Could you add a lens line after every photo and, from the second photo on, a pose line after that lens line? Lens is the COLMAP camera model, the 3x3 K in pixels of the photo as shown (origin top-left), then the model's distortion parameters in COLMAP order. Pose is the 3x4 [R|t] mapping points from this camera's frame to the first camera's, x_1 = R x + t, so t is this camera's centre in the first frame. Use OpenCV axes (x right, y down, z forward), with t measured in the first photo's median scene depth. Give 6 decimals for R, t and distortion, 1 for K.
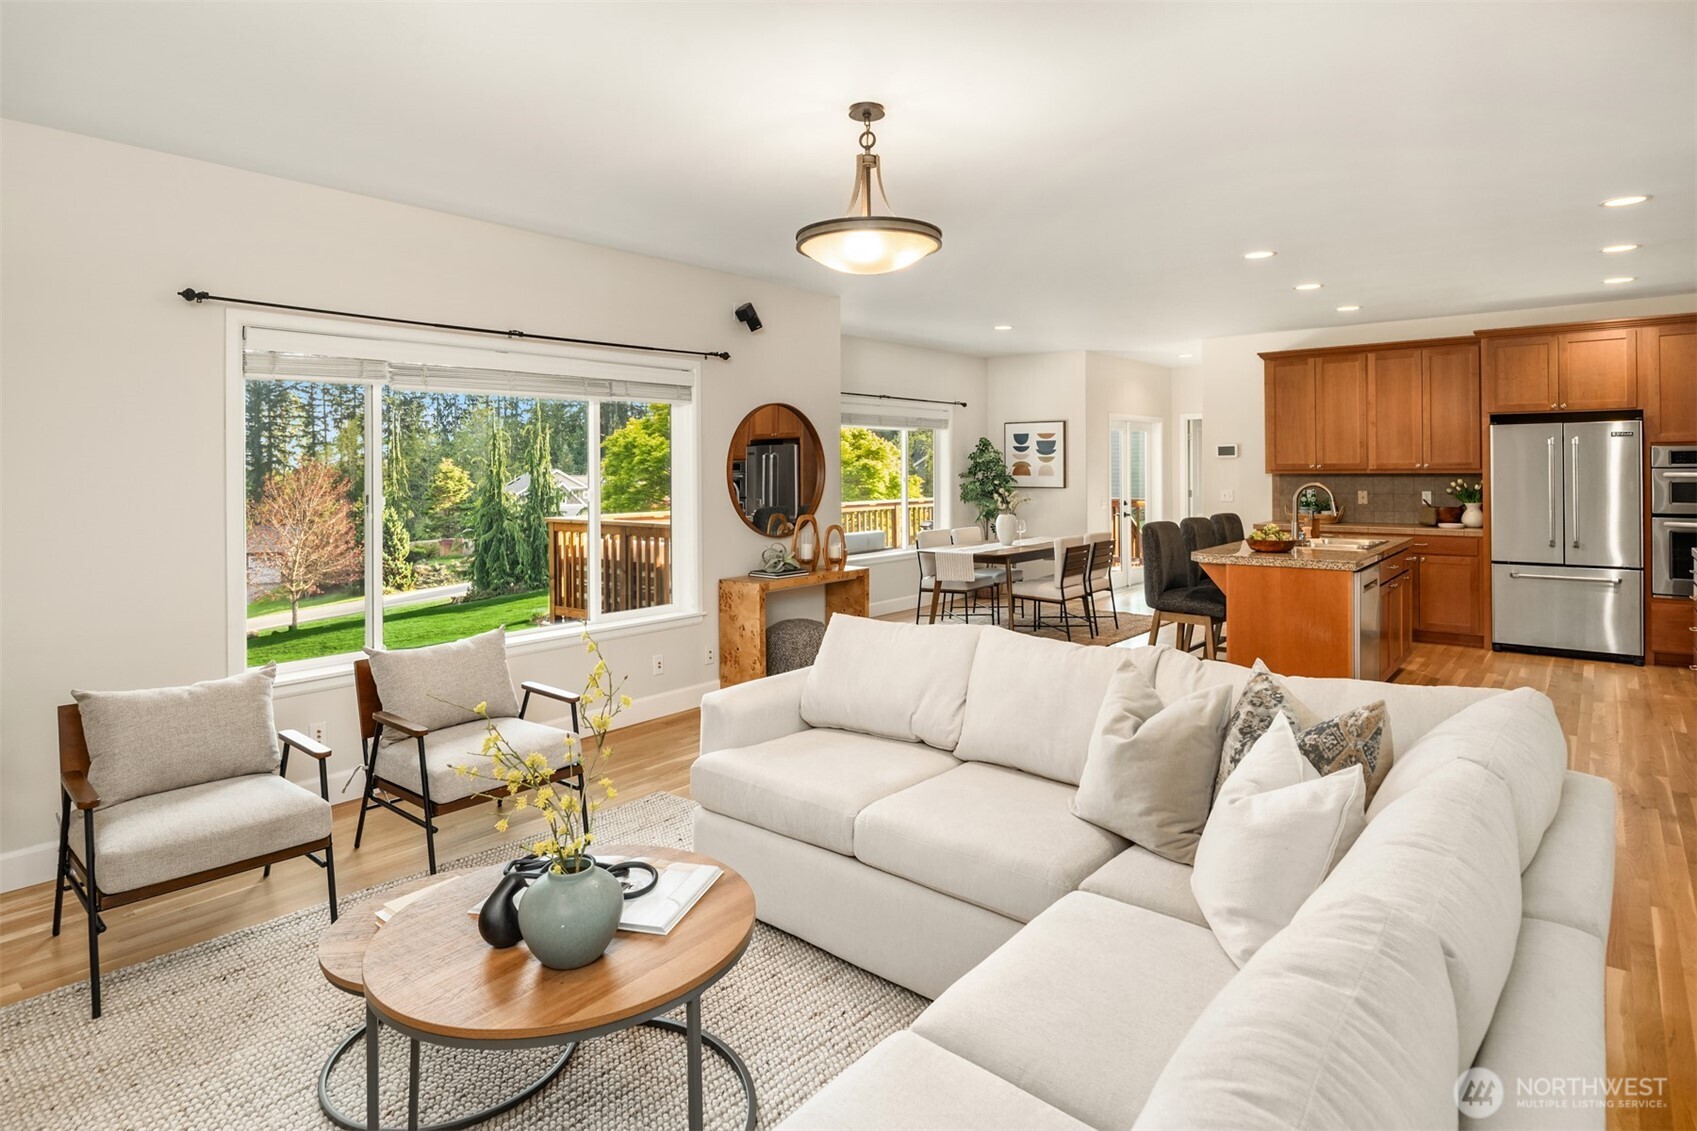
lens RADIAL K [[907.1, 0, 864.5], [0, 907.1, 465.7], [0, 0, 1]] dist [-0.003536, -0.001228]
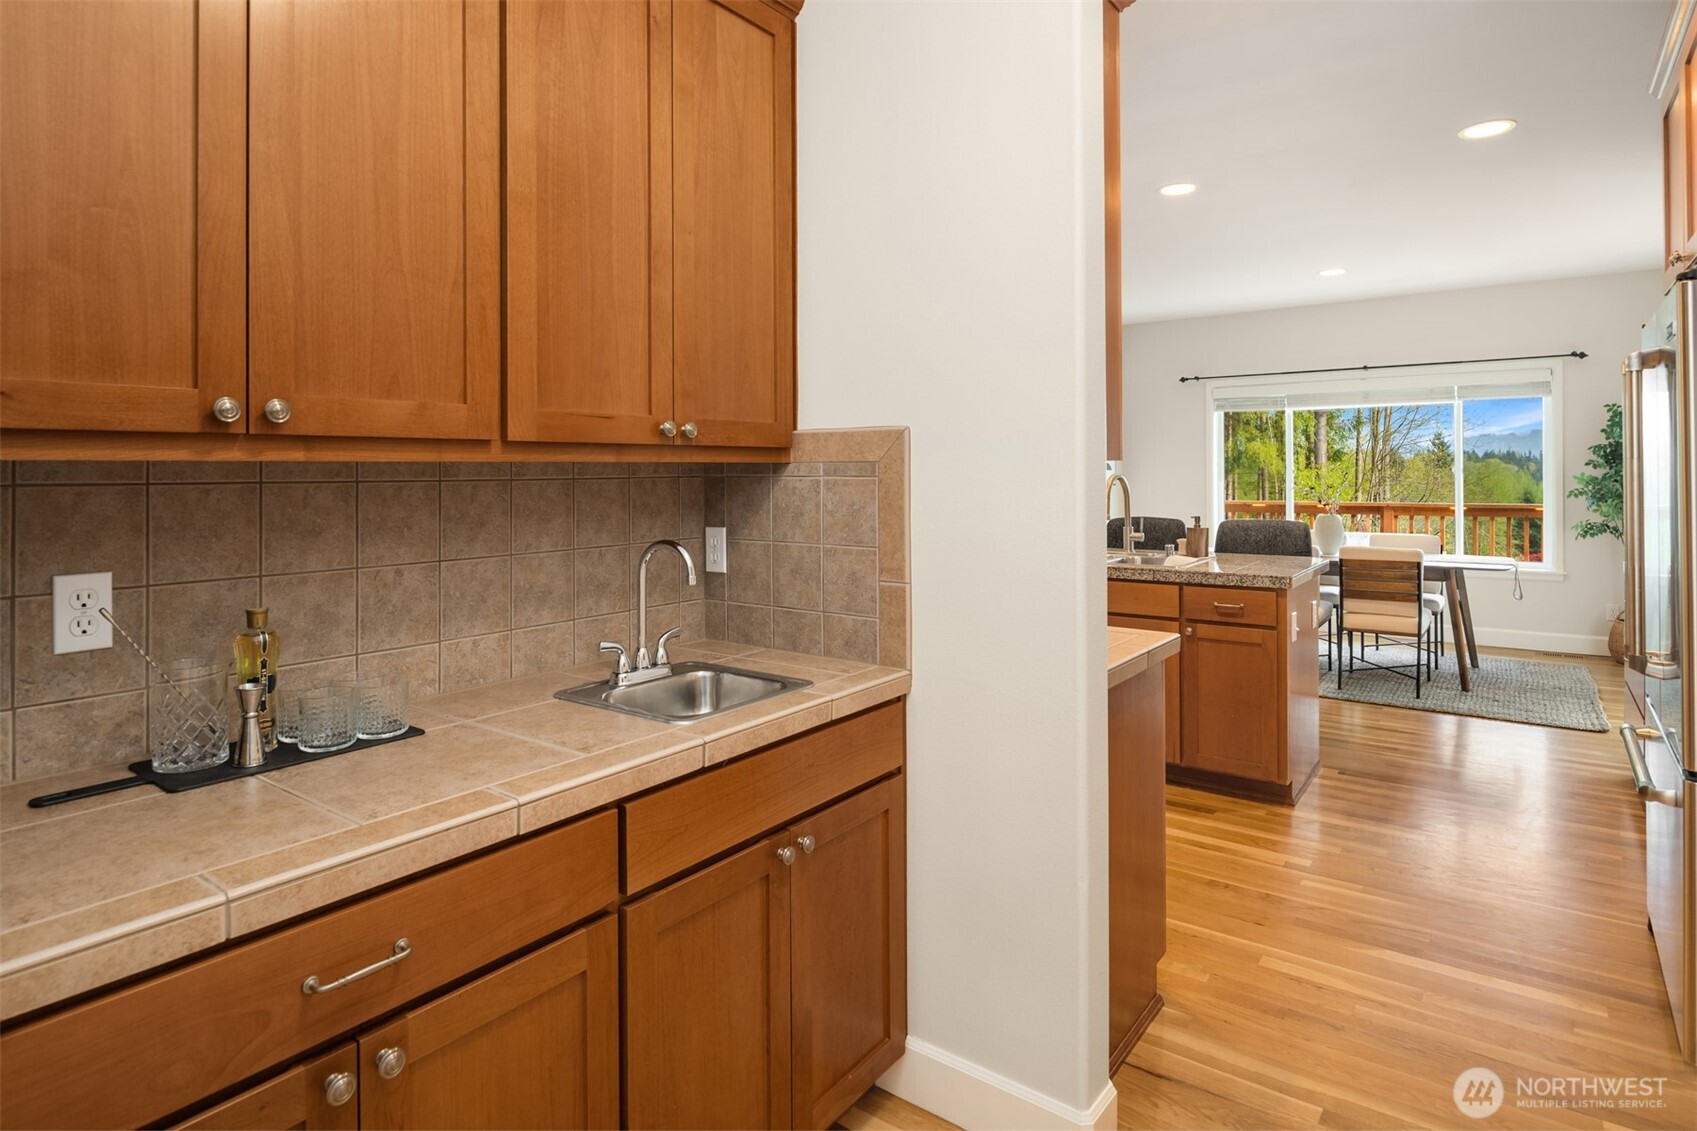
lens RADIAL K [[922.4, 0, 855.0], [0, 922.4, 474.4], [0, 0, 1]] dist [-0.000495, -0.007444]
pose [[0.036728, 0.010353, -0.999272, 0.949779], [0.008976, 0.999903, 0.010689, 0.007199], [0.999285, -0.009362, 0.036631, 0.589270]]
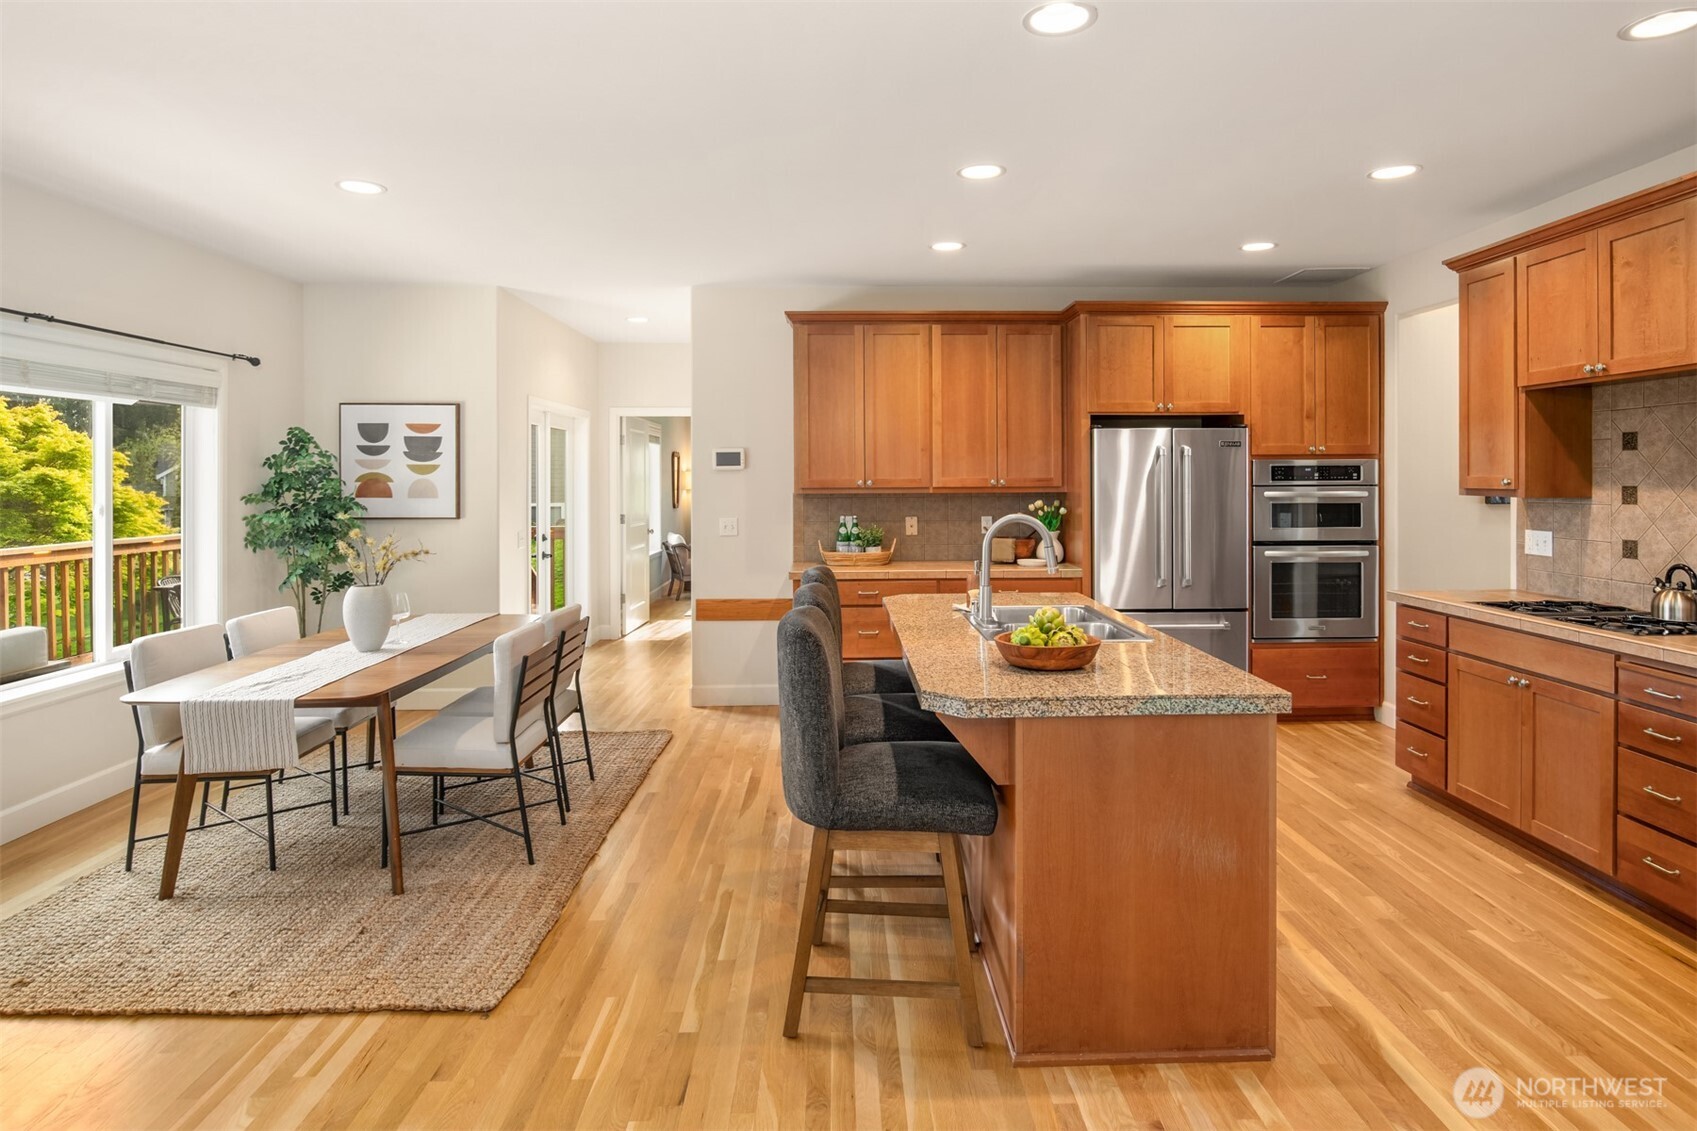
lens RADIAL K [[922.4, 0, 855.0], [0, 922.4, 474.4], [0, 0, 1]] dist [-0.000495, -0.007444]
pose [[0.763774, 0.006996, 0.645446, 0.042380], [-0.003407, 0.999971, -0.006807, -0.000905], [-0.645475, 0.003000, 0.763776, 0.488295]]
